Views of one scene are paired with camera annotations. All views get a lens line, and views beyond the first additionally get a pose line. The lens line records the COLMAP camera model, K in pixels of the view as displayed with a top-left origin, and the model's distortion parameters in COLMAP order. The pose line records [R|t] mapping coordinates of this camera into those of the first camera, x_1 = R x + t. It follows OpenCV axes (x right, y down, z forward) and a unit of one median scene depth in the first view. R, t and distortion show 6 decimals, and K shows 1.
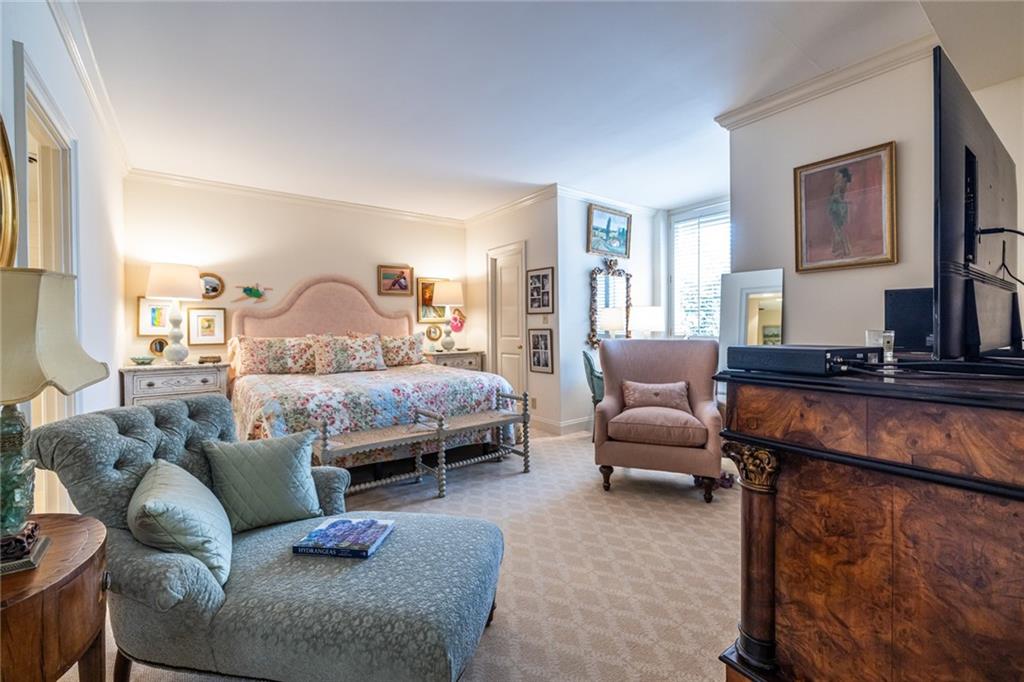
lens RADIAL K [[444.7, 0, 533.9], [0, 444.7, 332.9], [0, 0, 1]] dist [0.000641, 0.000304]
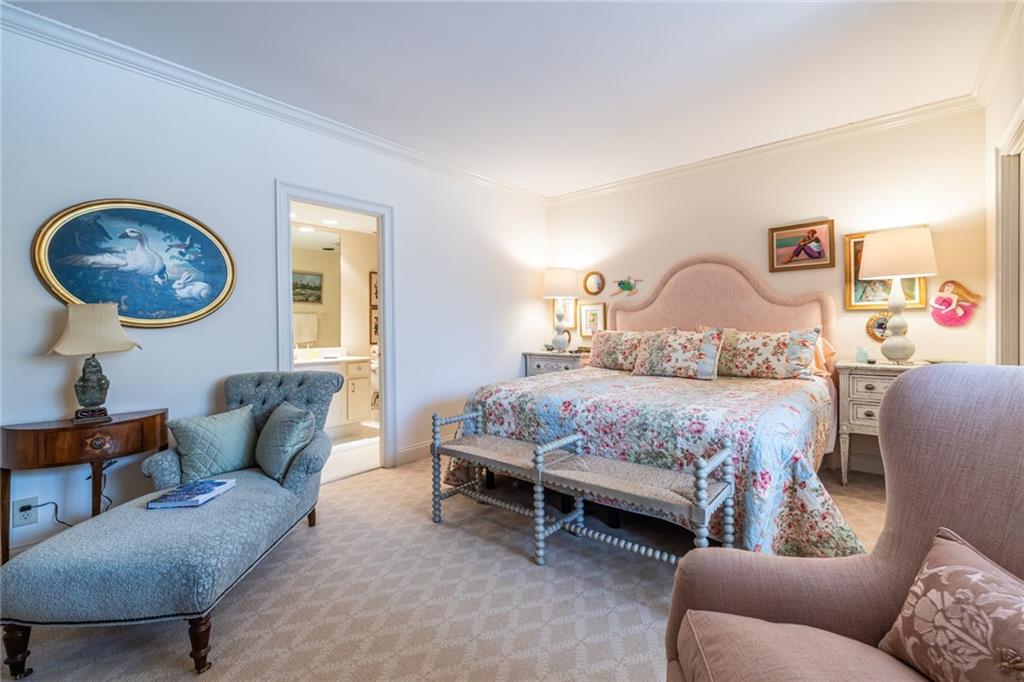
lens RADIAL K [[444.7, 0, 464.9], [0, 444.7, 327.8], [0, 0, 1]] dist [0.000641, 0.000304]
pose [[0.158618, 0.013399, -0.987249, 0.308856], [-0.003118, 0.999910, 0.013070, -0.008449], [0.987335, 0.001006, 0.158646, 0.514082]]
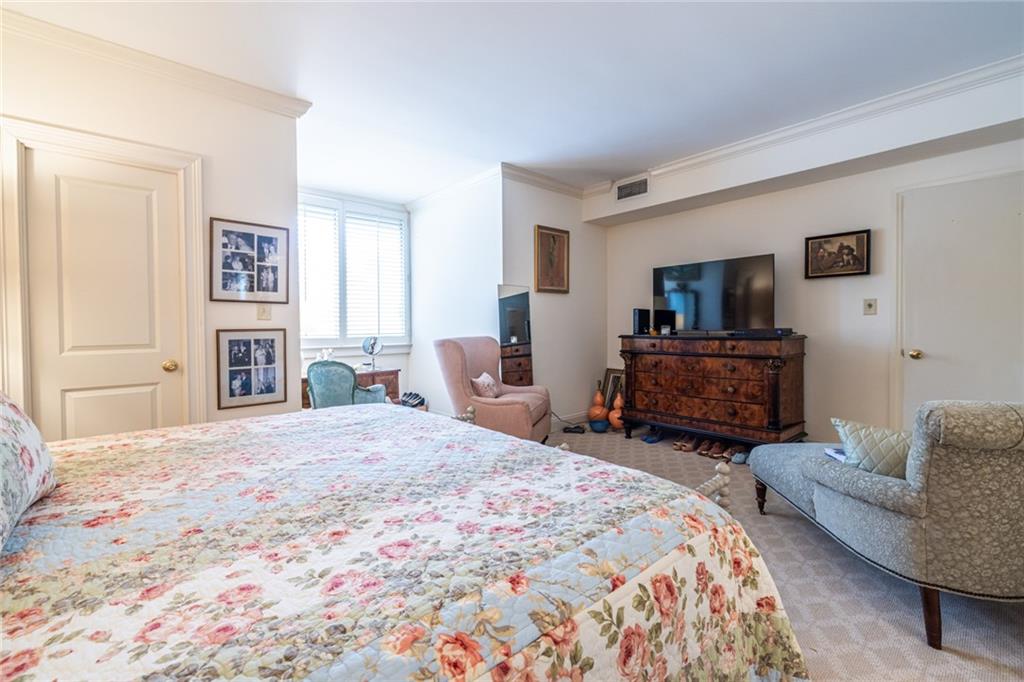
lens RADIAL K [[444.7, 0, 510.8], [0, 444.7, 330.8], [0, 0, 1]] dist [0.000641, 0.000304]
pose [[-0.073474, -0.010645, 0.997240, -0.592626], [0.014268, 0.999829, 0.011724, -0.008872], [-0.997195, 0.015090, -0.073310, 0.729668]]
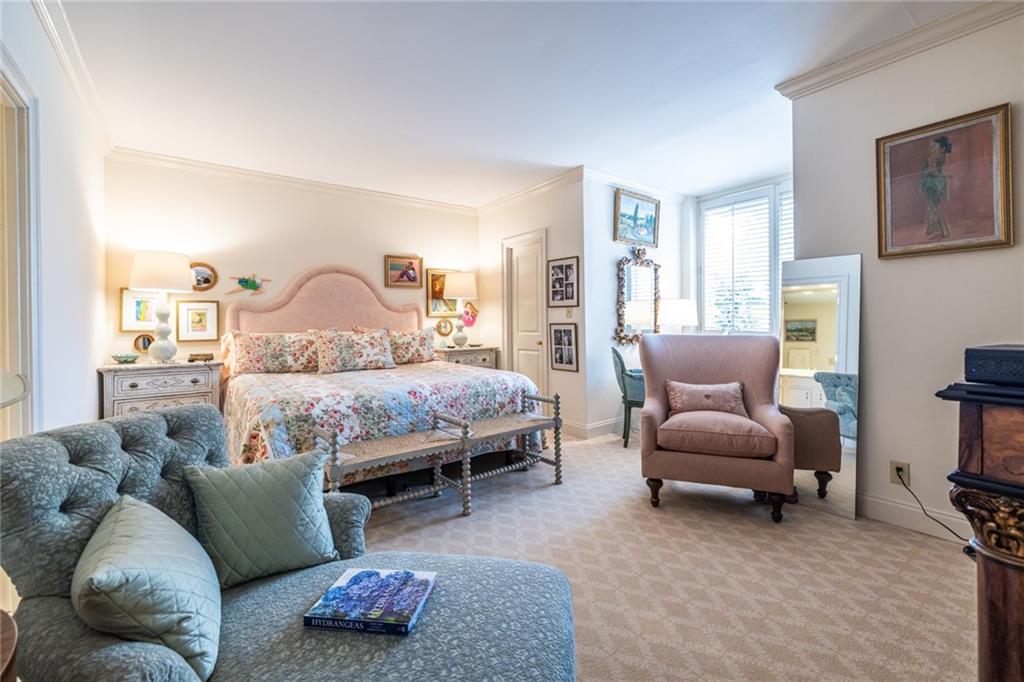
lens RADIAL K [[444.7, 0, 540.5], [0, 444.7, 324.6], [0, 0, 1]] dist [0.000641, 0.000304]
pose [[0.999845, -0.000877, 0.017587, -0.050475], [0.000989, 0.999979, -0.006403, -0.000370], [-0.017581, 0.006419, 0.999825, 0.078183]]
